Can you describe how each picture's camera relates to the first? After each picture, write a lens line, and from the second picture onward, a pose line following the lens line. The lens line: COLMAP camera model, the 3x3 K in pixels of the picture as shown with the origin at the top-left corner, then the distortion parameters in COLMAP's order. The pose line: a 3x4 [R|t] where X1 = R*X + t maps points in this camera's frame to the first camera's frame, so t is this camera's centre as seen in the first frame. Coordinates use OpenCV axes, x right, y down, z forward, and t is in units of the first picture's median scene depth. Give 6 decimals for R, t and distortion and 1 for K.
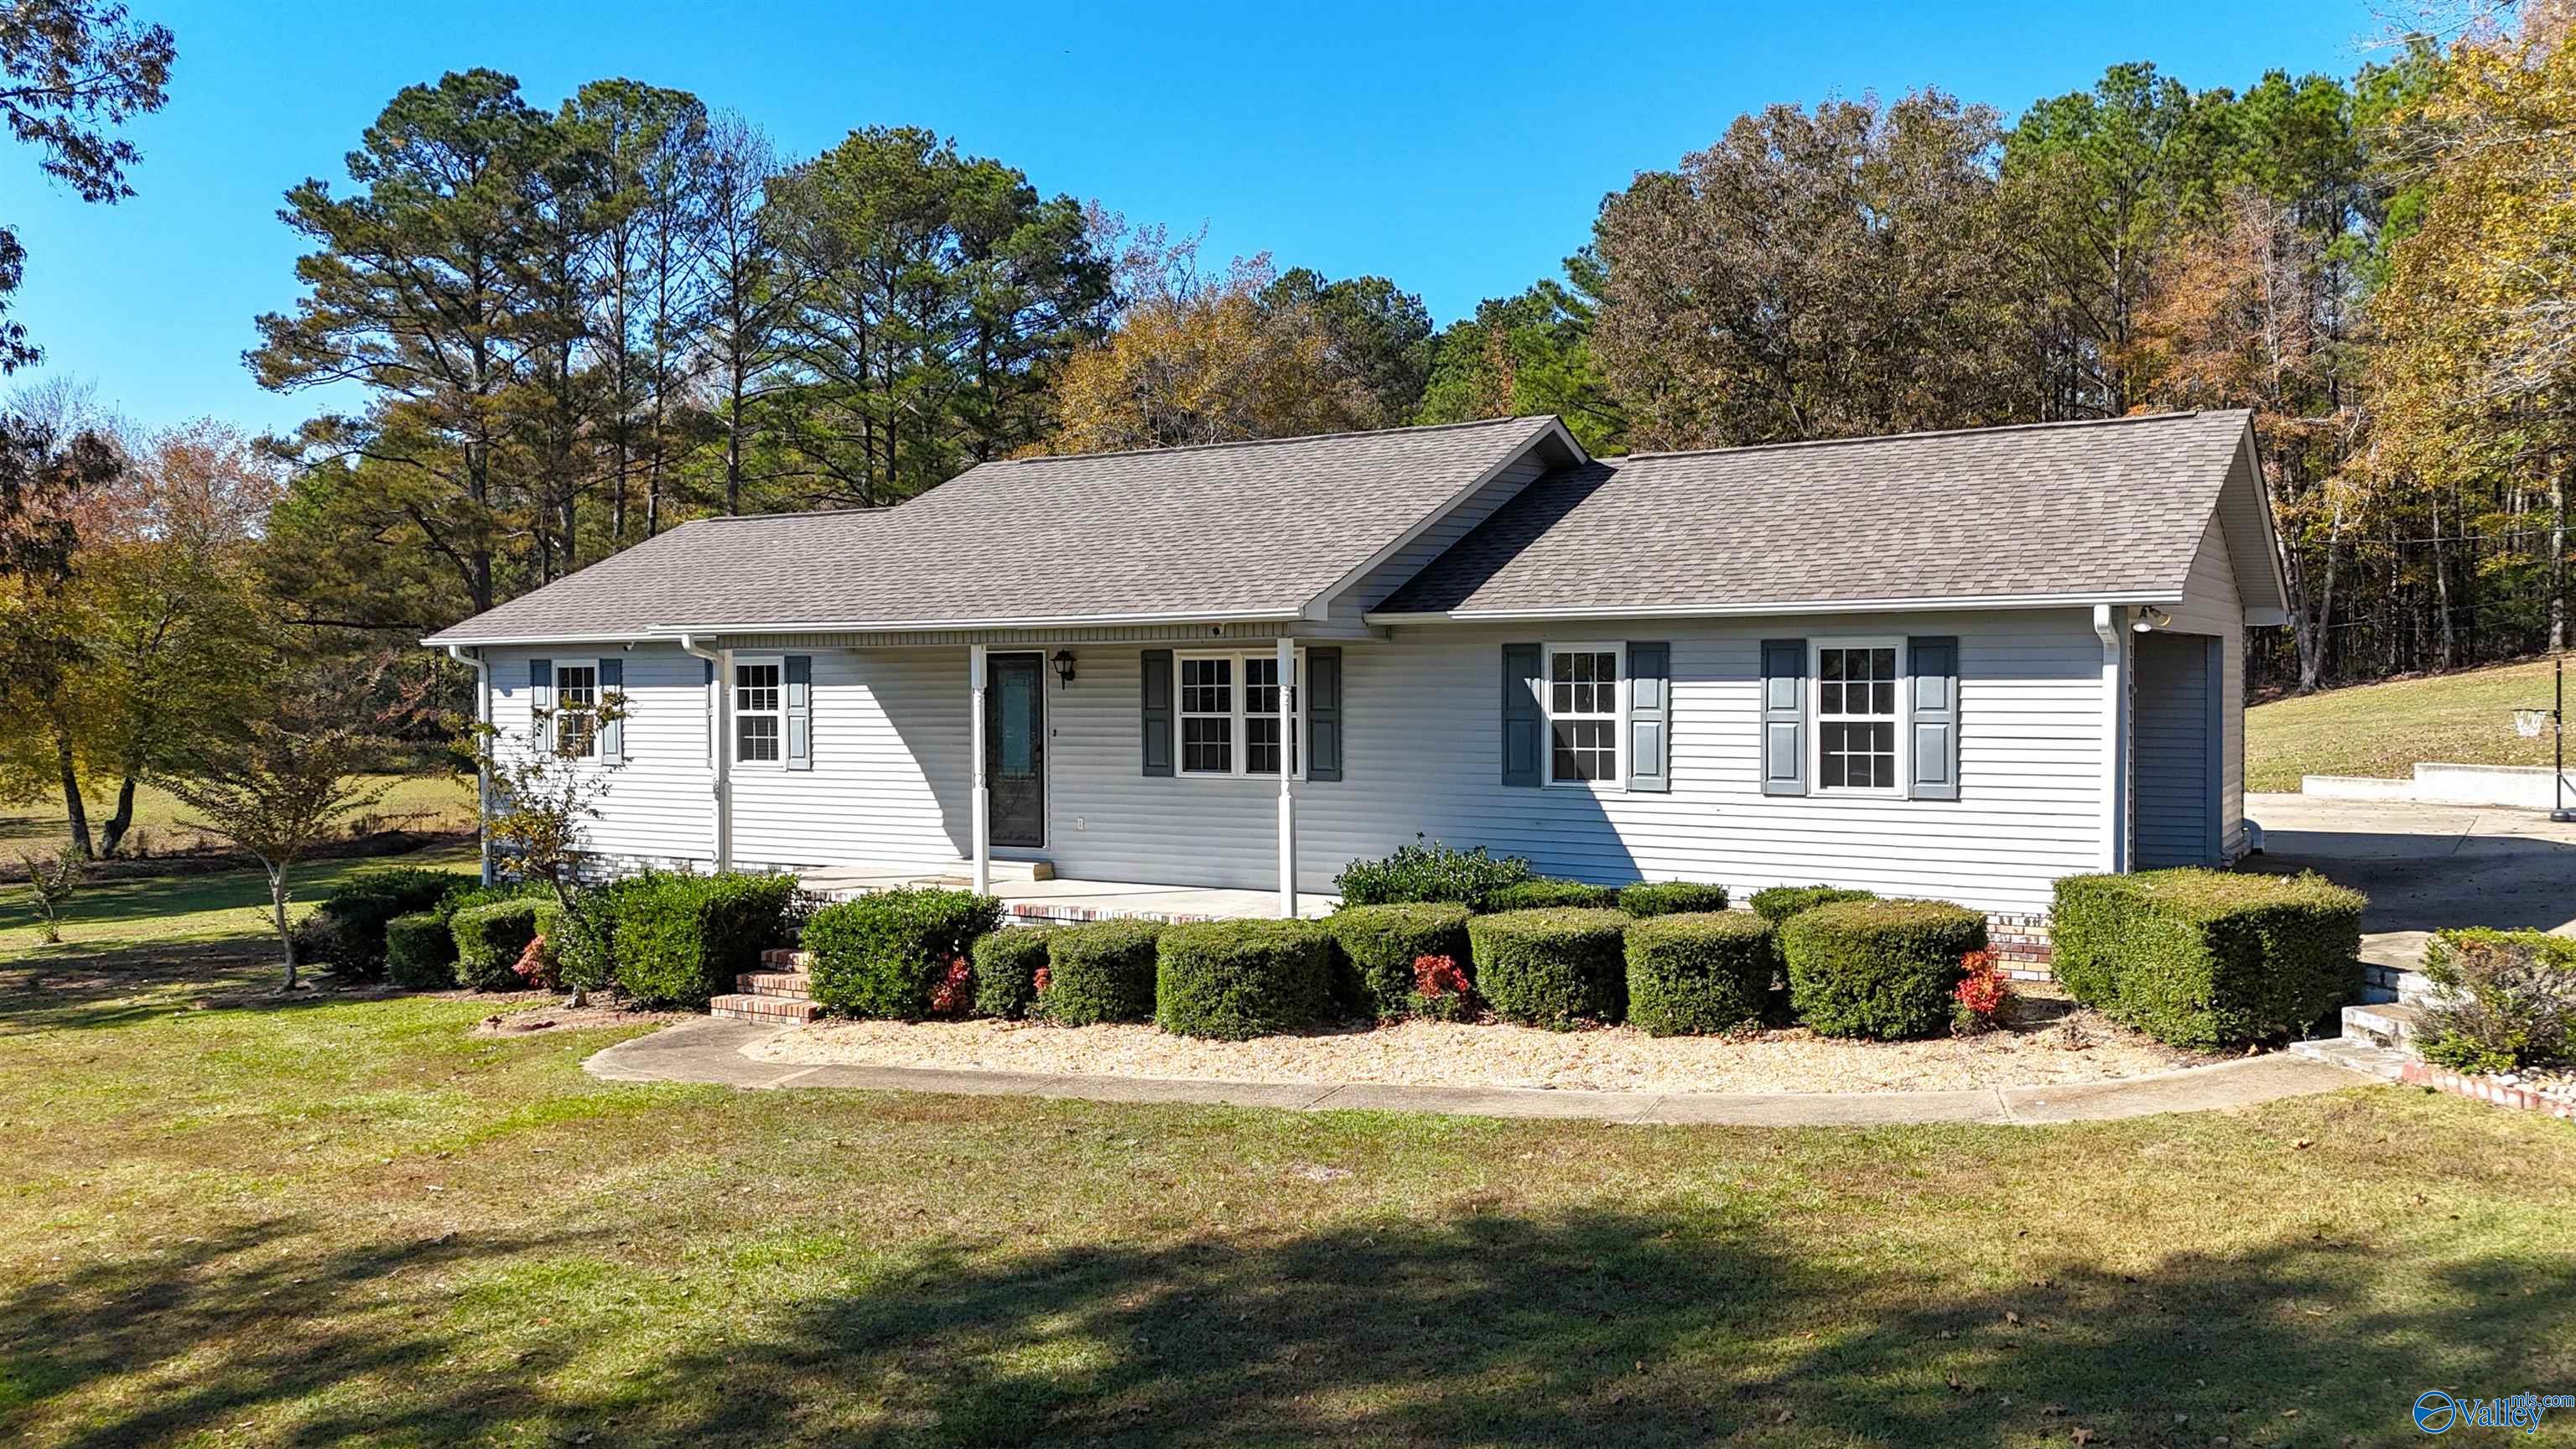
lens RADIAL K [[1898.0, 0, 1104.4], [0, 1898.0, 721.9], [0, 0, 1]] dist [0.017484, -0.003493]
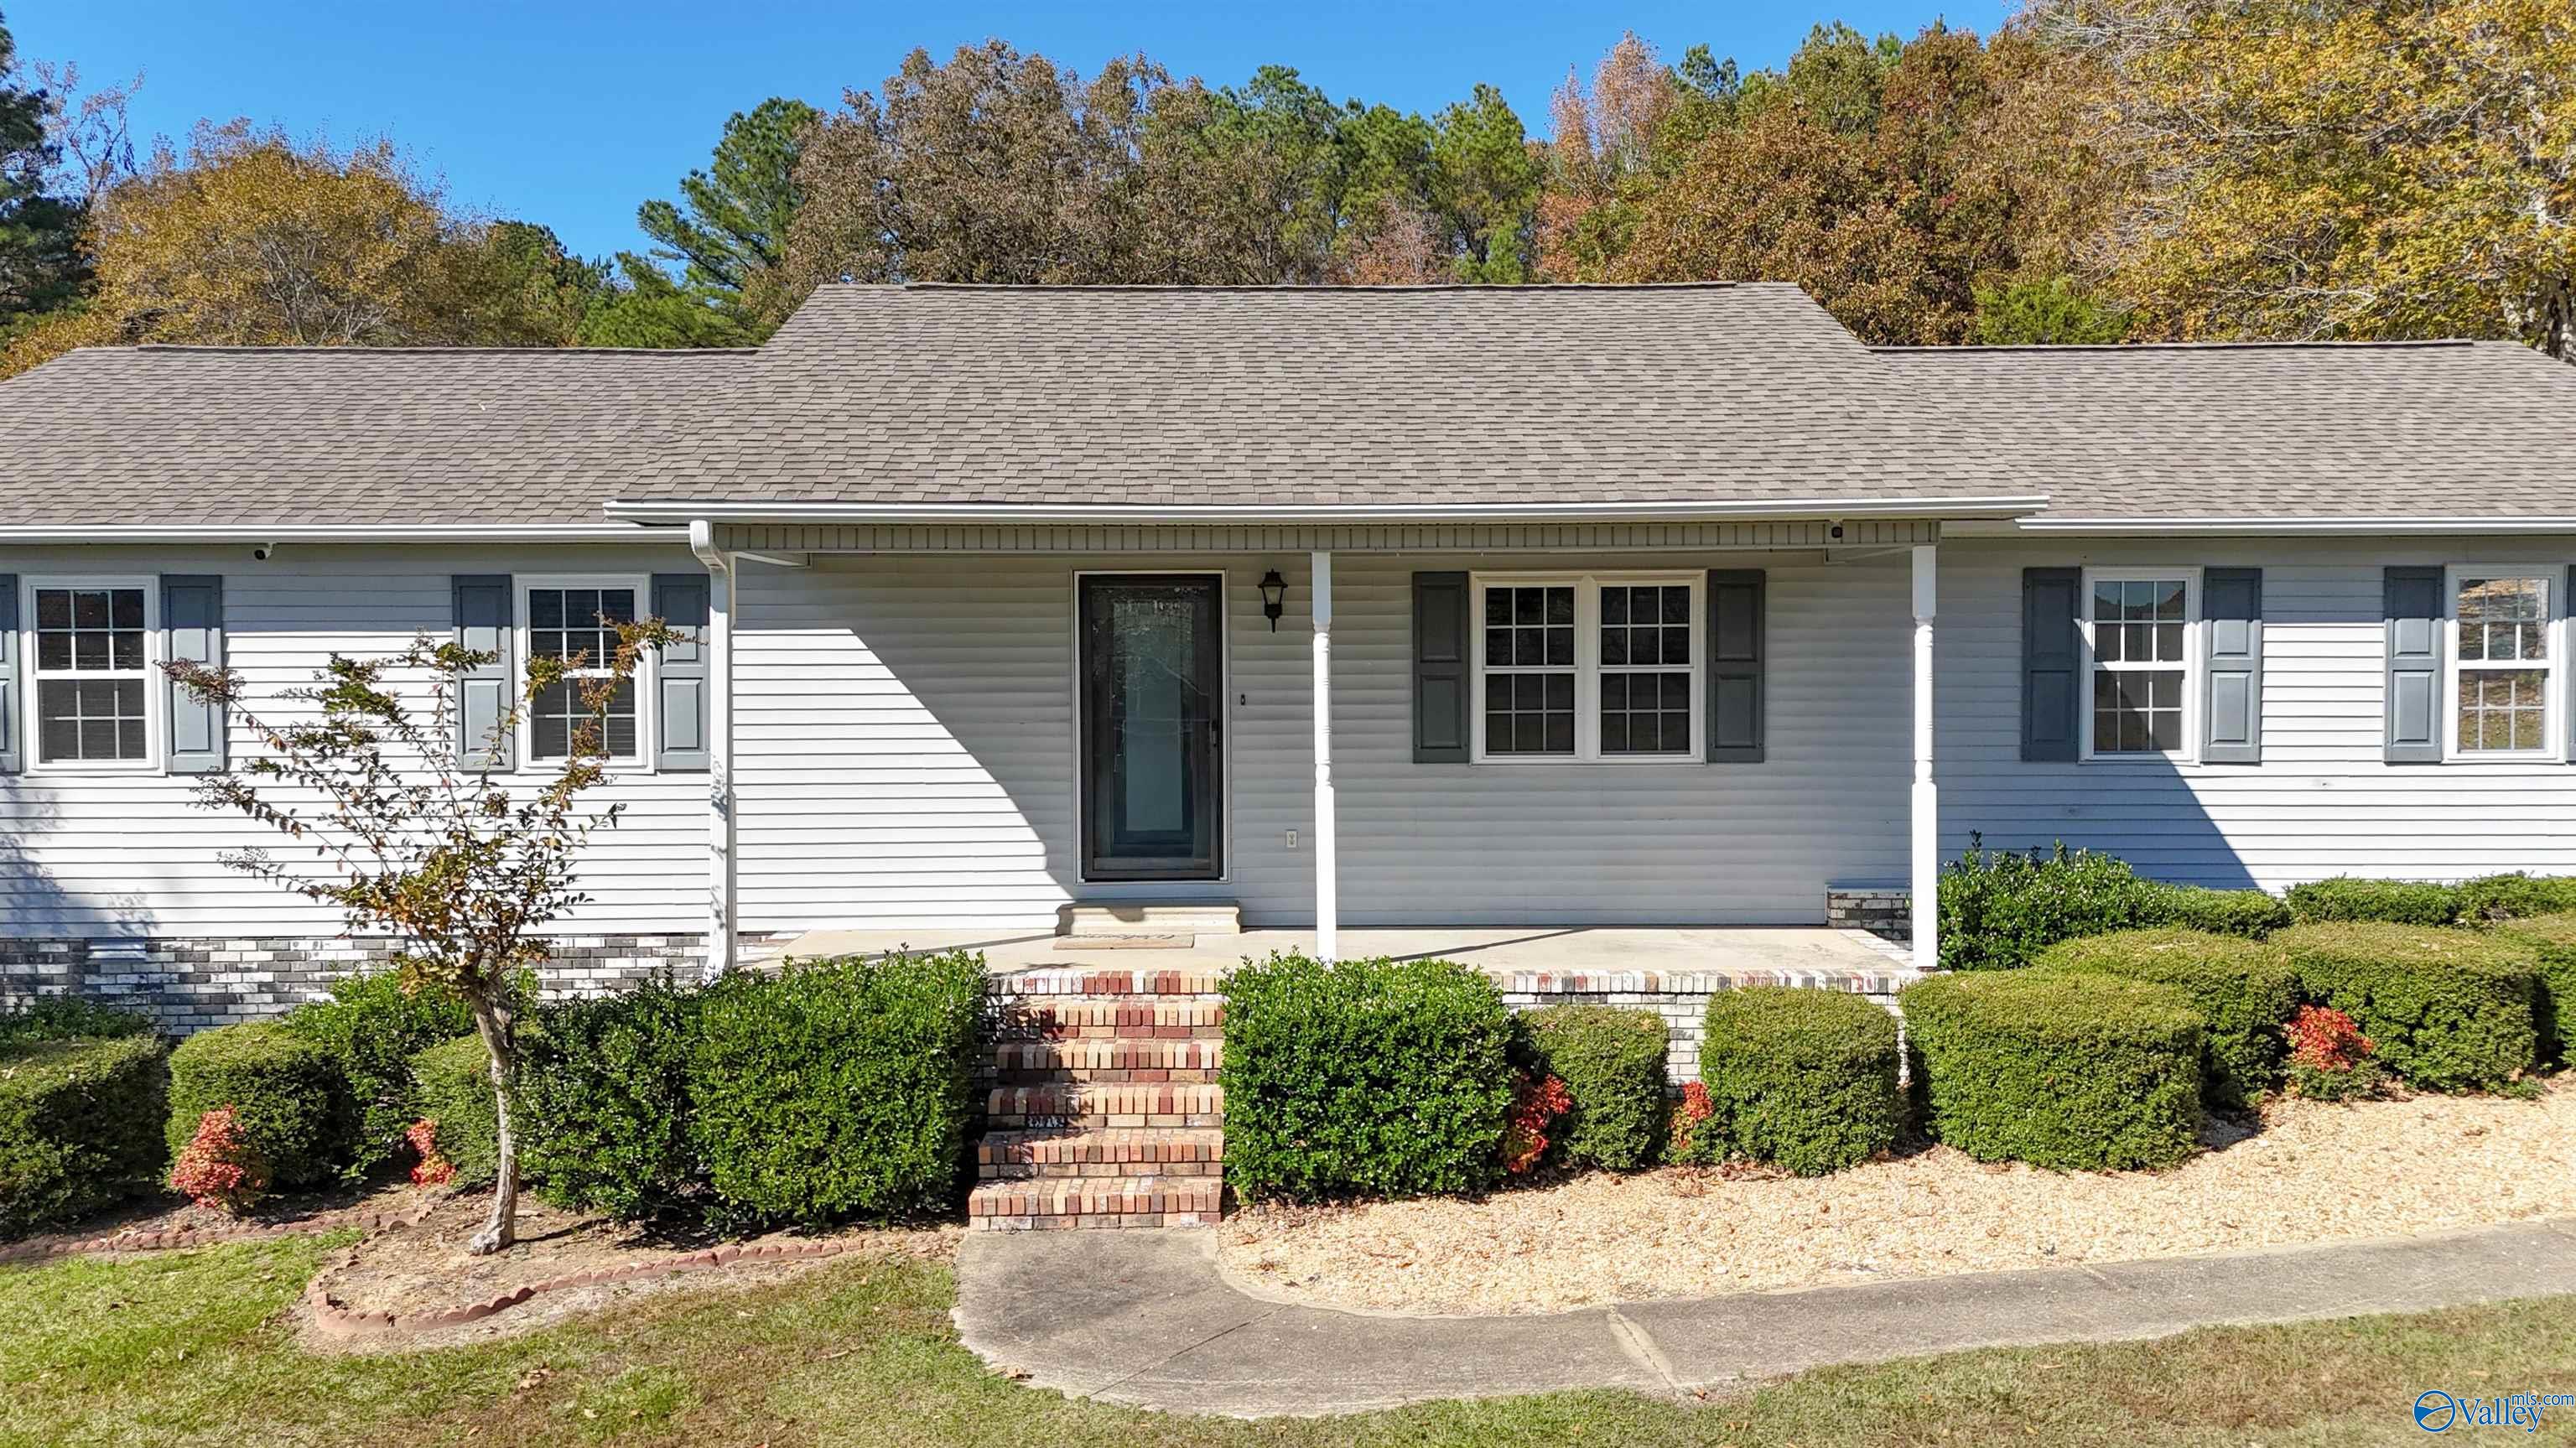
lens RADIAL K [[1897.9, 0, 1104.4], [0, 1897.9, 721.4], [0, 0, 1]] dist [0.017484, -0.003493]
pose [[0.834356, -0.003314, 0.551216, -0.433624], [0.009011, 0.999930, -0.007627, 0.018131], [-0.551153, 0.011331, 0.834328, 0.513871]]
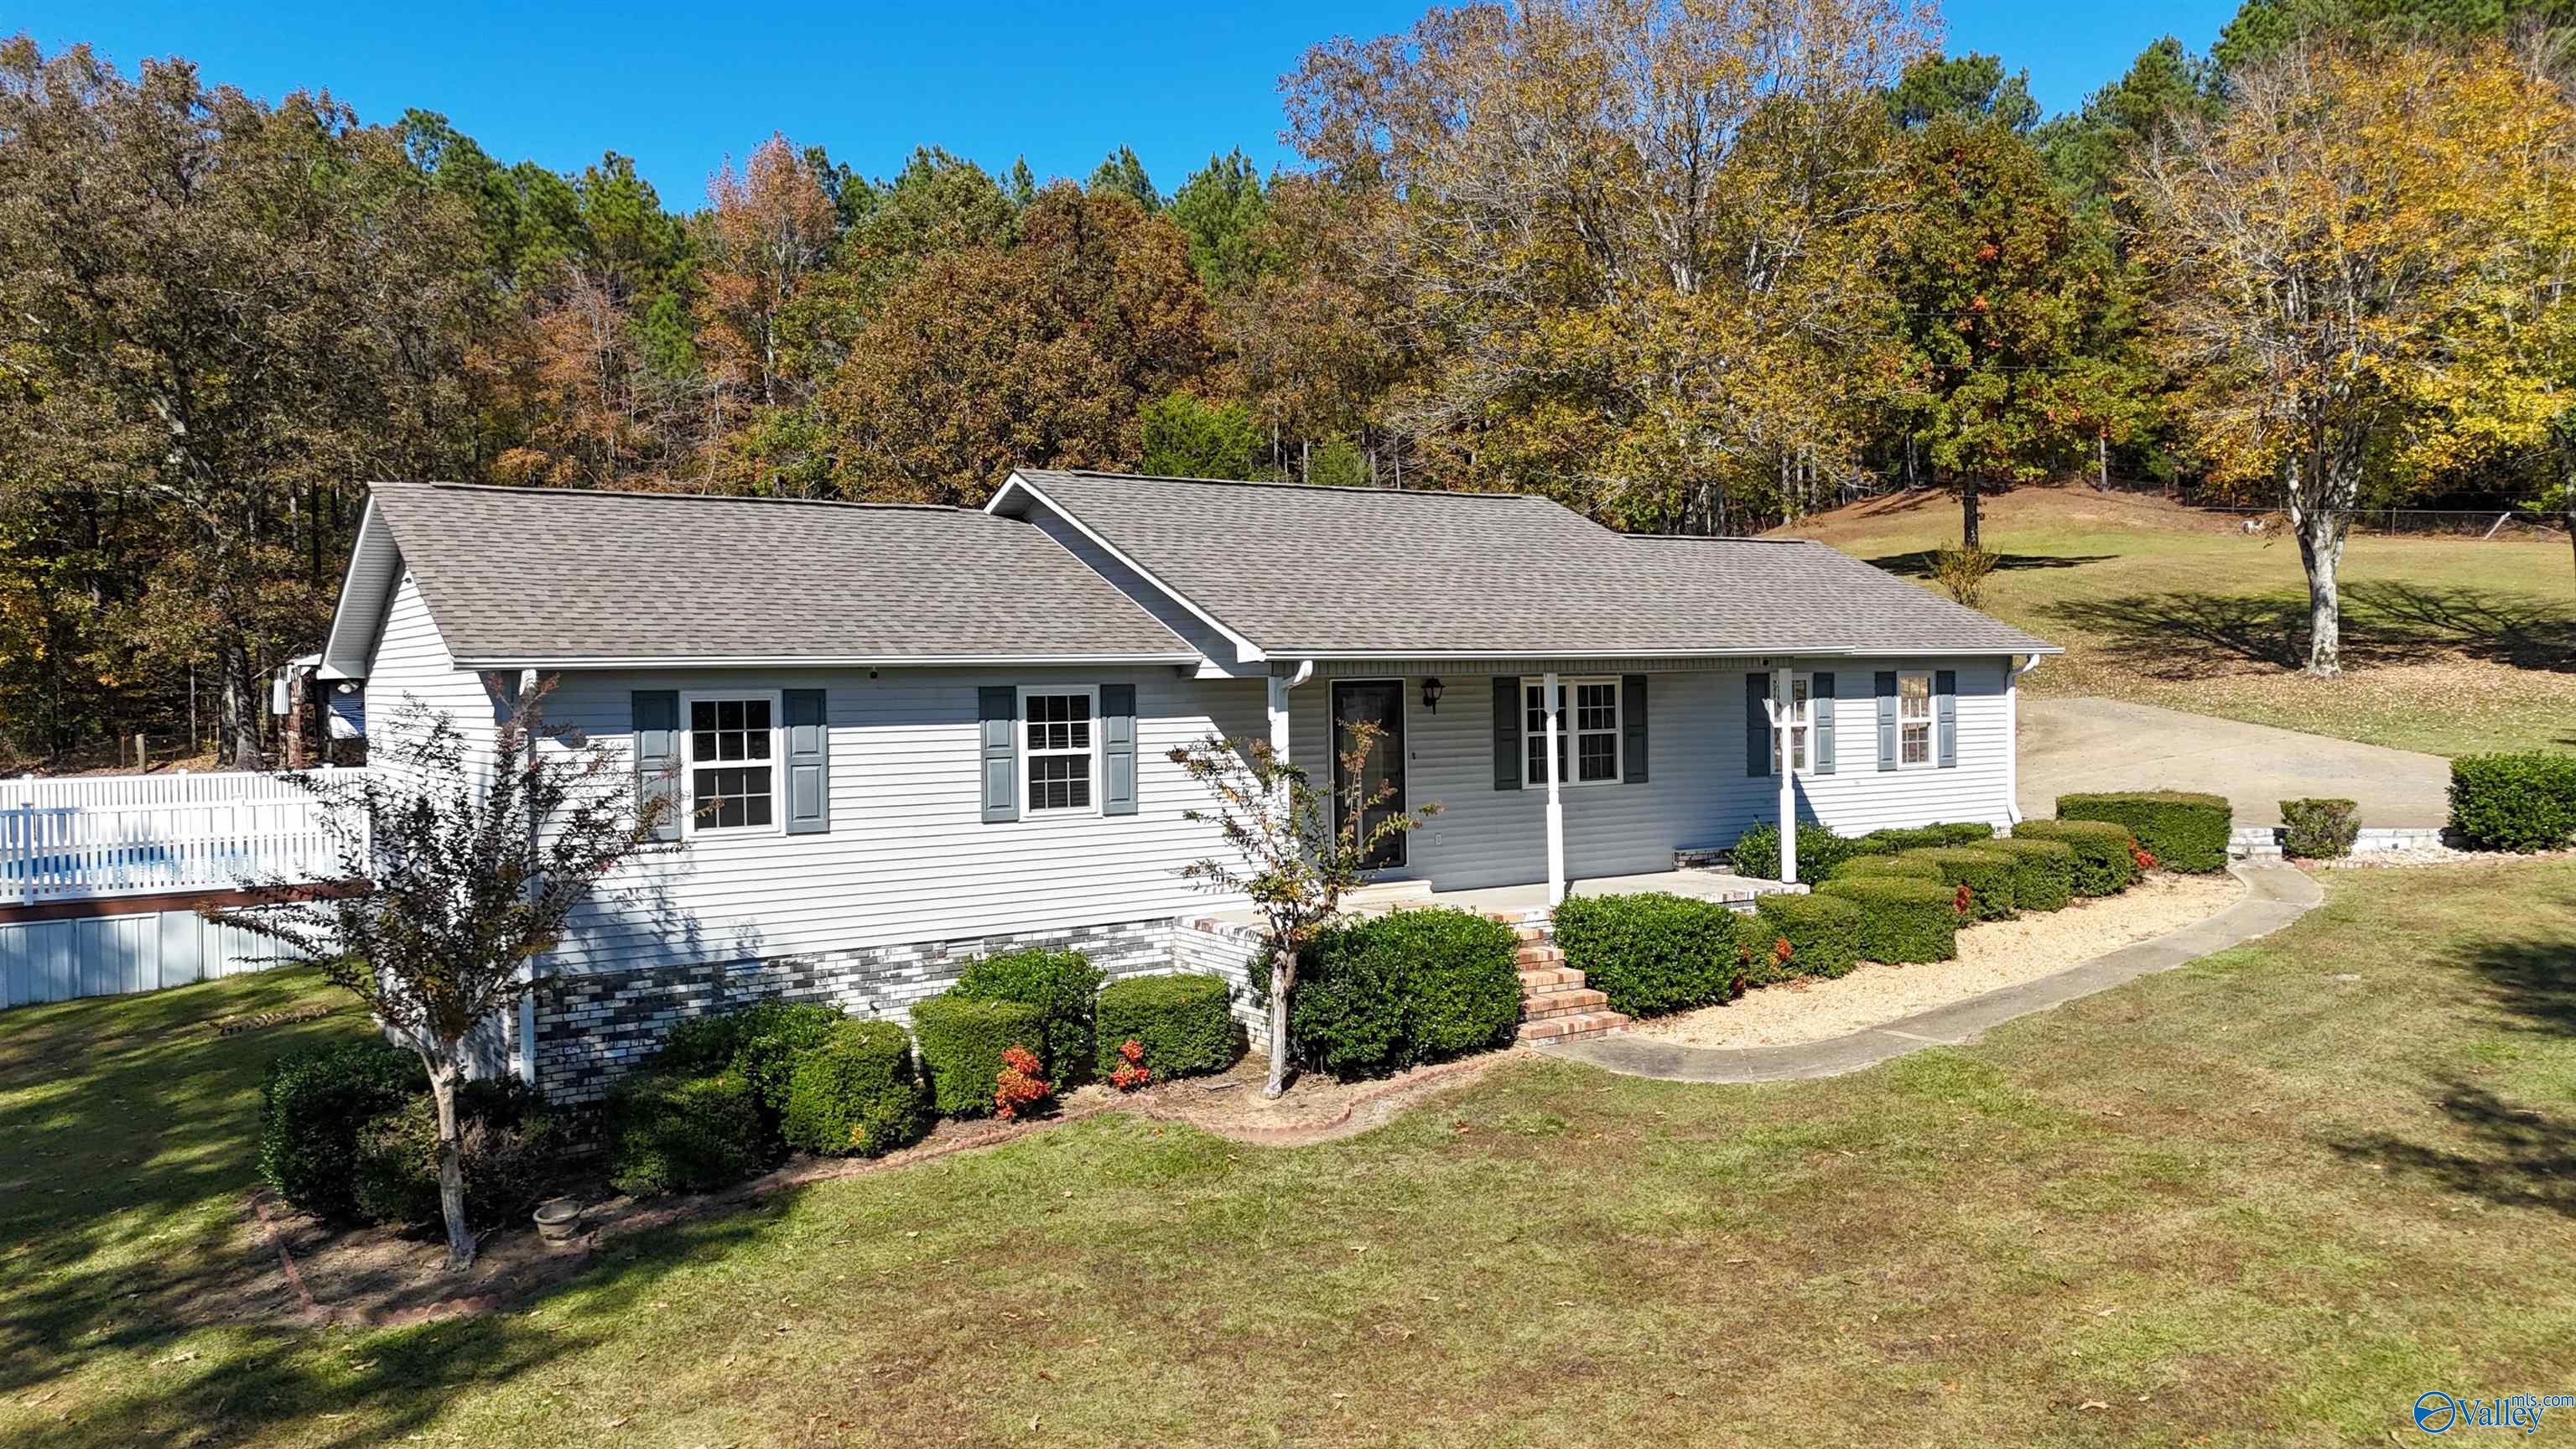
lens RADIAL K [[1898.0, 0, 1104.4], [0, 1898.0, 721.9], [0, 0, 1]] dist [0.017484, -0.003493]
pose [[0.443431, -0.007698, 0.896275, -1.091535], [0.042851, 0.999002, -0.012620, -0.007649], [-0.895284, 0.044002, 0.443318, 0.713529]]
